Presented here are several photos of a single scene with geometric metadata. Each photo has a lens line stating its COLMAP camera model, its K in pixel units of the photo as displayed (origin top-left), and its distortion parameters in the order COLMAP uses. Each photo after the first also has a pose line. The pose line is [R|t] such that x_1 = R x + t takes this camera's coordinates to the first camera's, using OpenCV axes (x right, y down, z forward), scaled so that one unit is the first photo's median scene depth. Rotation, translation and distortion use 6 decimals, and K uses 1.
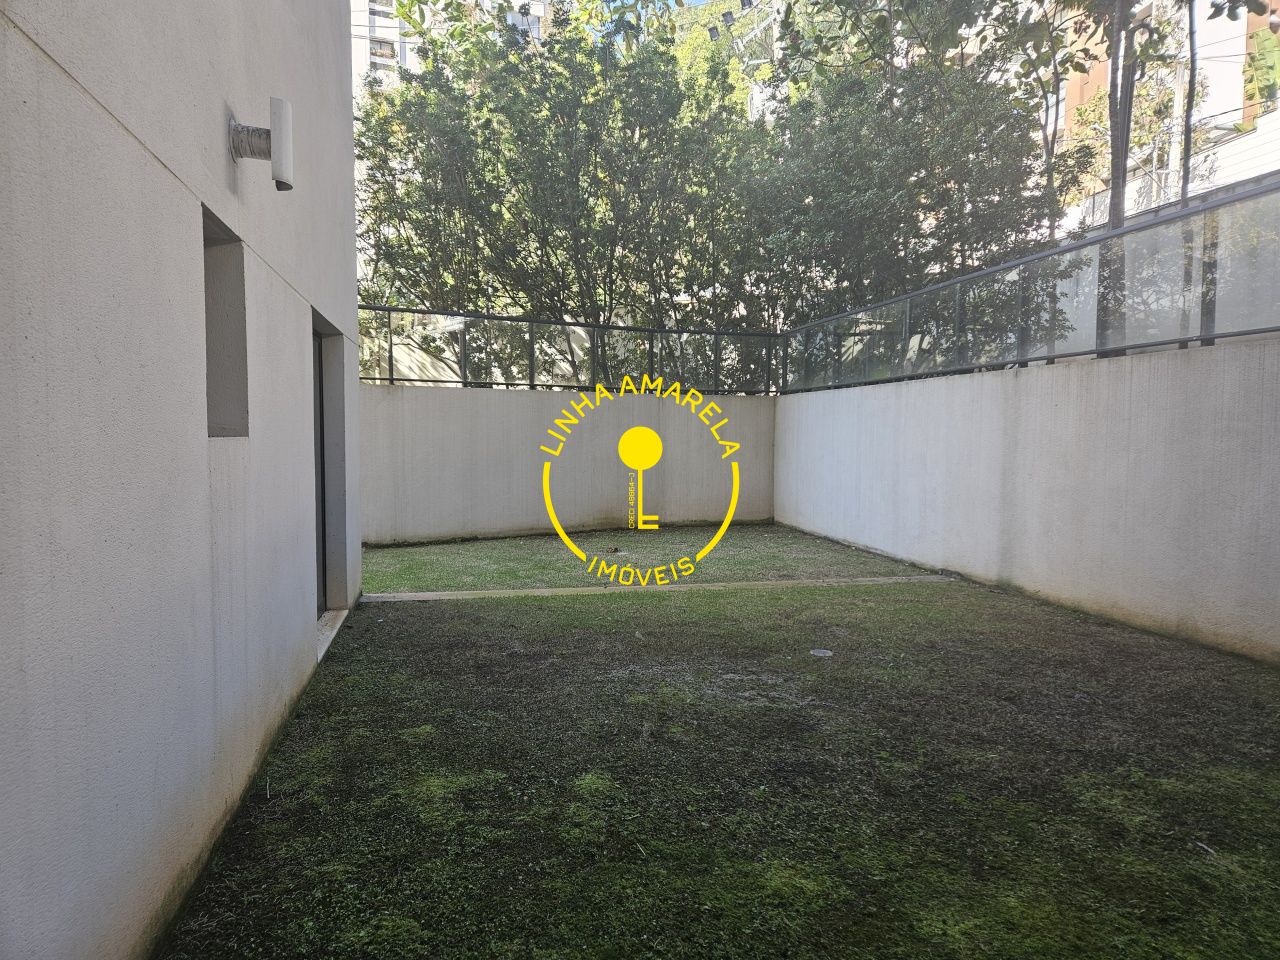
lens RADIAL K [[856.6, 0, 639.4], [0, 856.6, 482.4], [0, 0, 1]] dist [-0.001028, -0.000234]
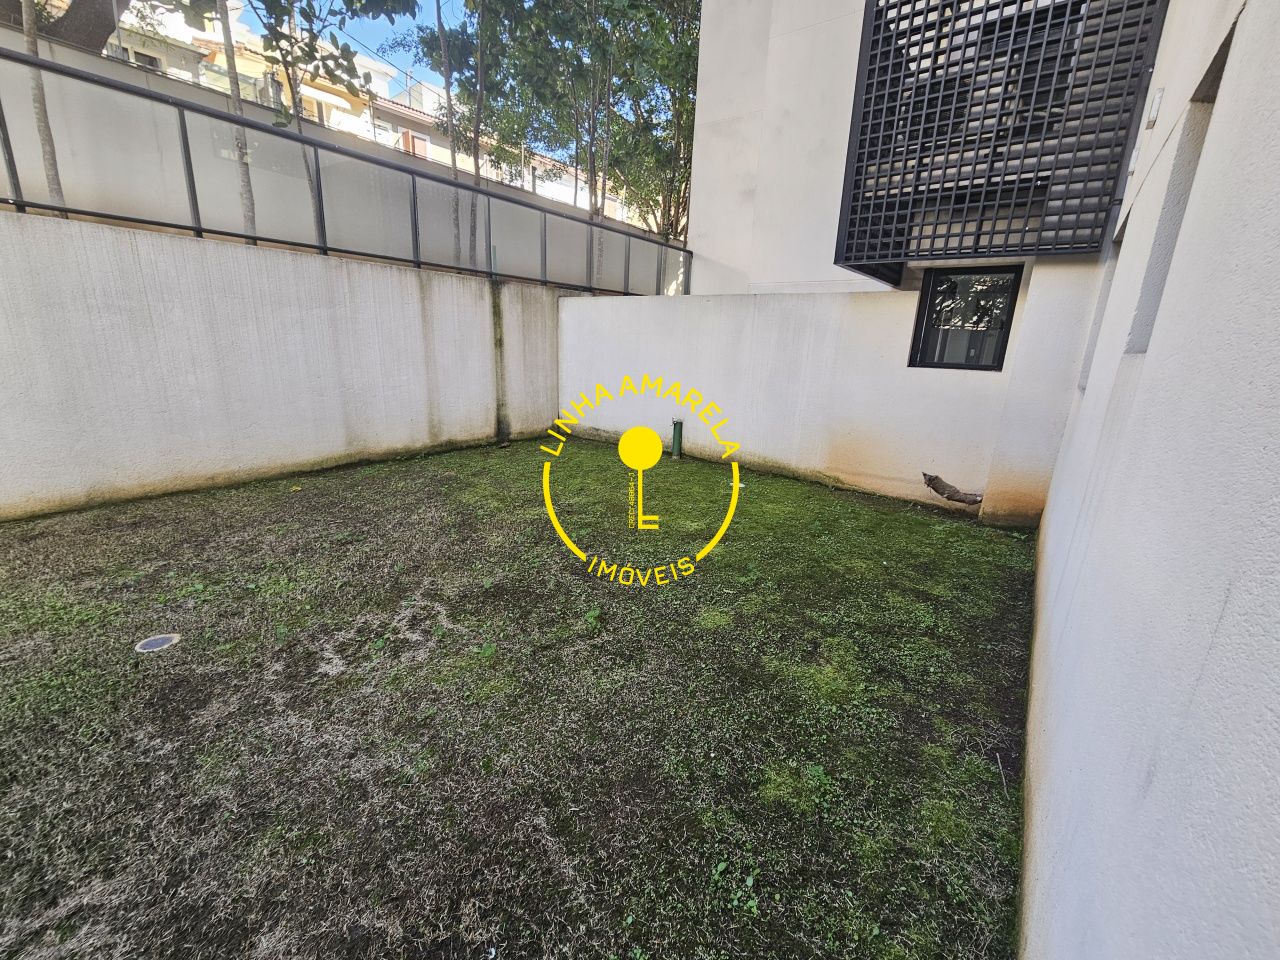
lens RADIAL K [[527.4, 0, 643.5], [0, 527.4, 480.9], [0, 0, 1]] dist [0.001736, 0.000421]
pose [[-0.651175, -0.229750, 0.723316, -0.425738], [0.000453, 0.952959, 0.303100, -0.070251], [-0.758927, 0.197699, -0.620439, 1.281694]]
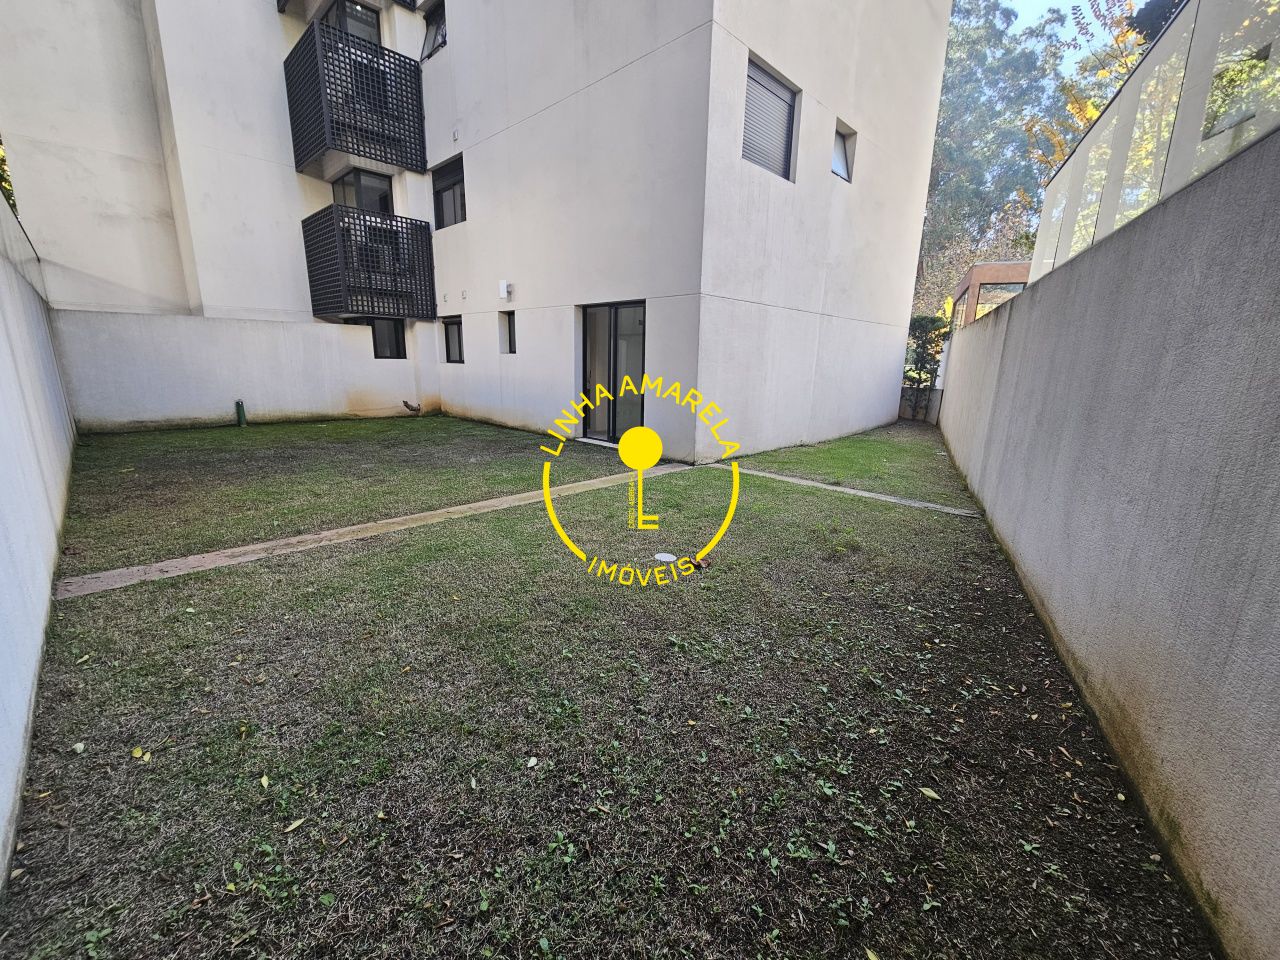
lens RADIAL K [[527.4, 0, 641.9], [0, 527.4, 480.2], [0, 0, 1]] dist [0.001736, 0.000421]
pose [[-0.836414, 0.096934, -0.539459, 0.629558], [-0.063565, 0.960440, 0.271136, -0.198020], [0.544400, 0.261072, -0.797163, 3.449262]]
